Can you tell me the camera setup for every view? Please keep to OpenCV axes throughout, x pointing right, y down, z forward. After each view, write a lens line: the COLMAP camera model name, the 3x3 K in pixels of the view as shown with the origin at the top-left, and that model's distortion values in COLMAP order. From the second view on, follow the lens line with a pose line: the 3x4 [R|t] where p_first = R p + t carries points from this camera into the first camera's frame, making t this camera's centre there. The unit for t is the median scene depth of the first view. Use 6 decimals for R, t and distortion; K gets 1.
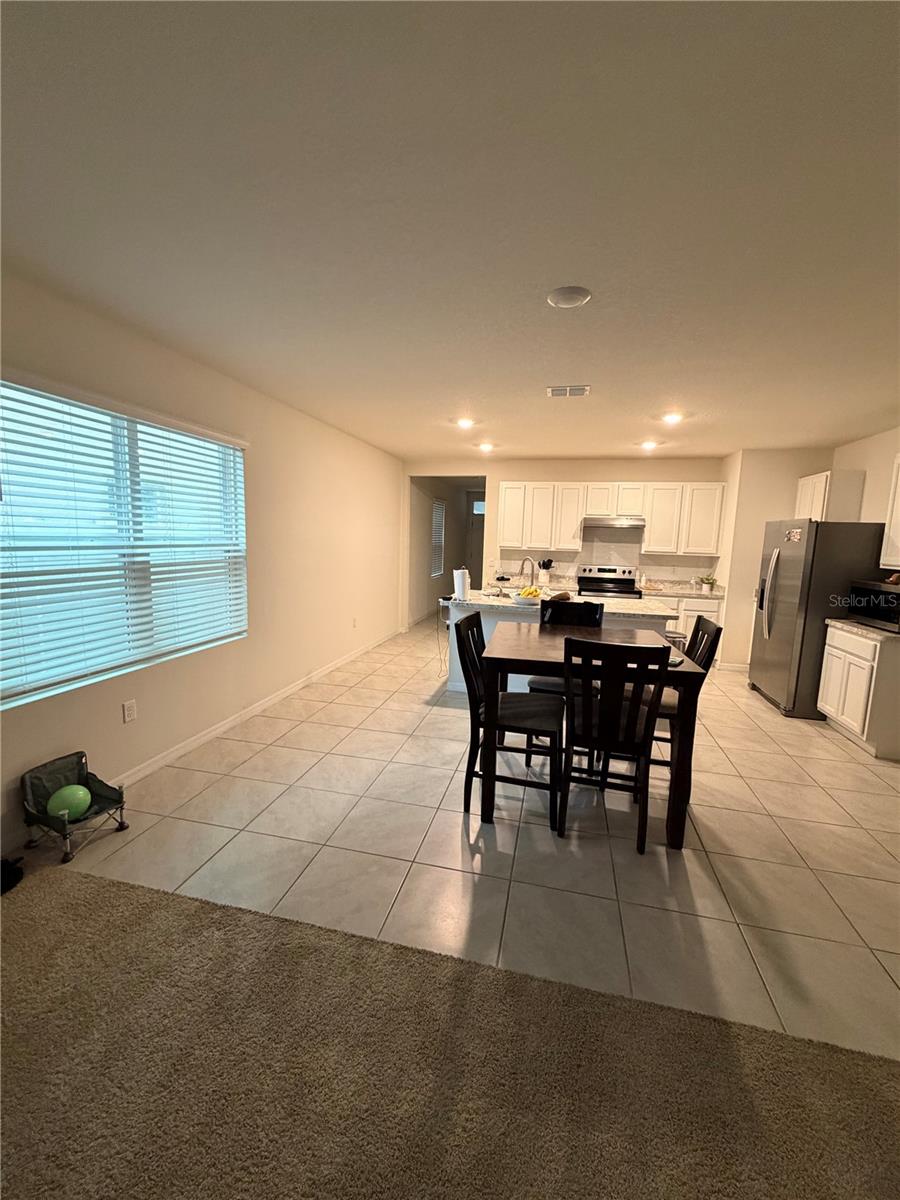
lens RADIAL K [[474.8, 0, 444.5], [0, 474.8, 597.1], [0, 0, 1]] dist [-0.001256, -0.000101]
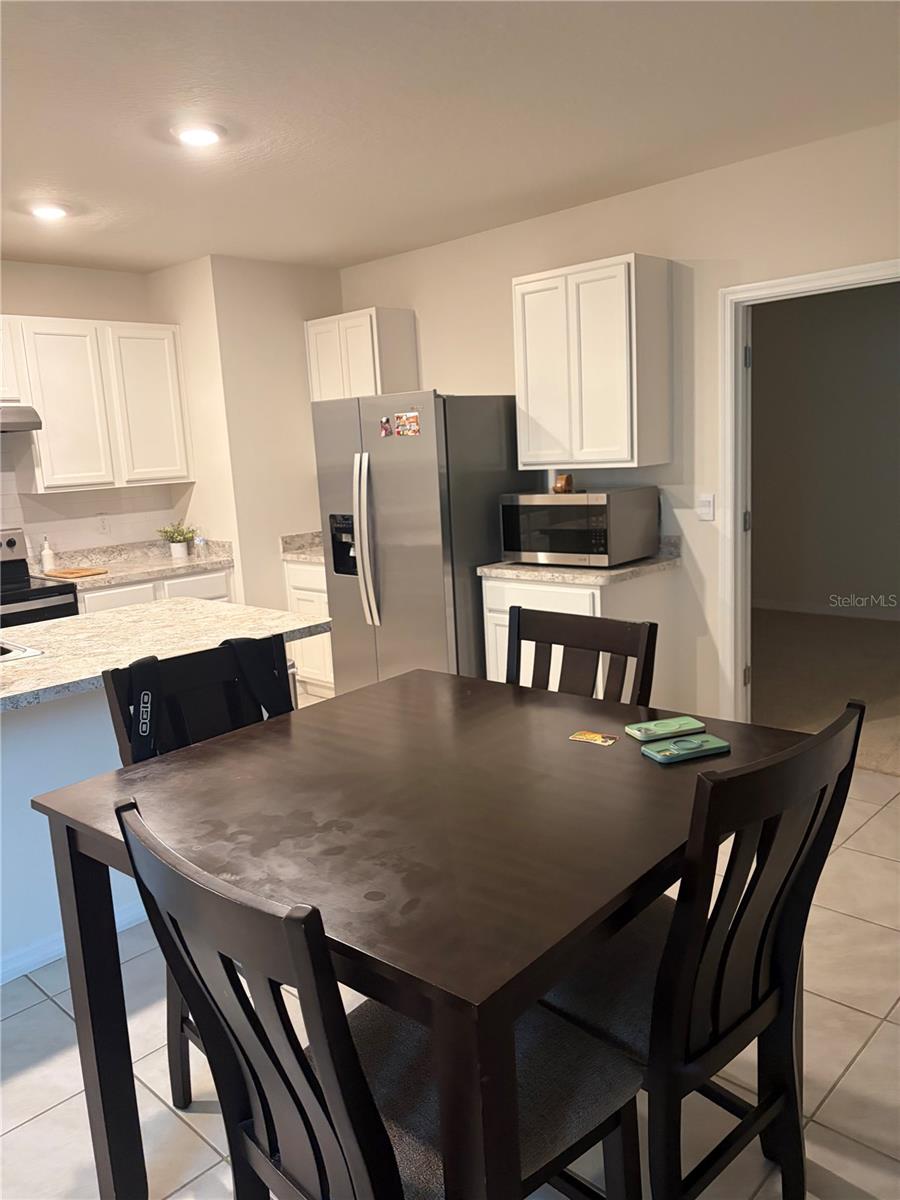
lens RADIAL K [[921.3, 0, 450.7], [0, 921.3, 596.9], [0, 0, 1]] dist [0.027016, -0.014208]
pose [[0.492084, -0.203556, 0.846415, -0.101949], [0.180326, 0.975025, 0.129649, -0.045711], [-0.851667, 0.088832, 0.516500, 0.305421]]
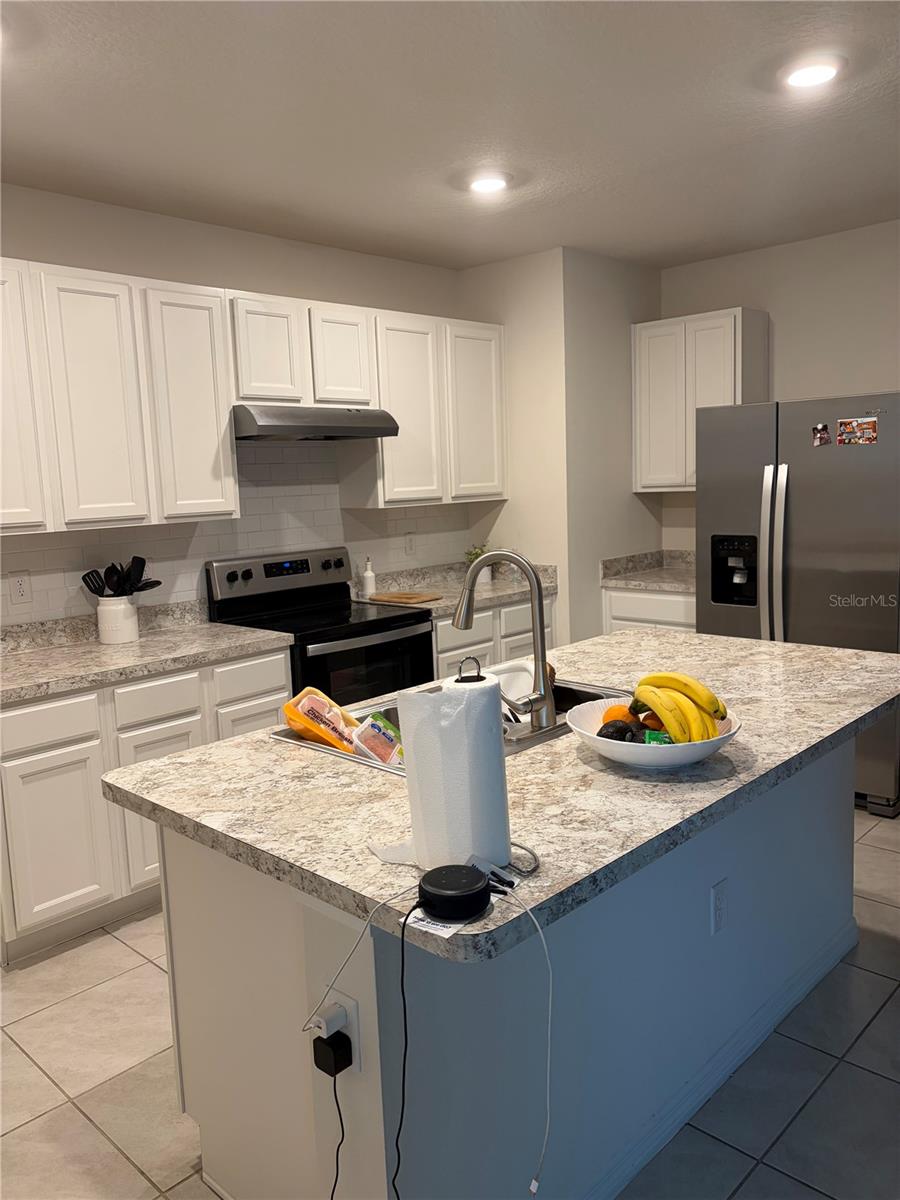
lens RADIAL K [[921.3, 0, 451.7], [0, 921.3, 604.8], [0, 0, 1]] dist [0.027016, -0.014208]
pose [[0.488279, -0.171813, 0.855607, -0.174839], [0.166118, 0.980800, 0.102153, -0.083821], [-0.856731, 0.092253, 0.507445, 0.617687]]
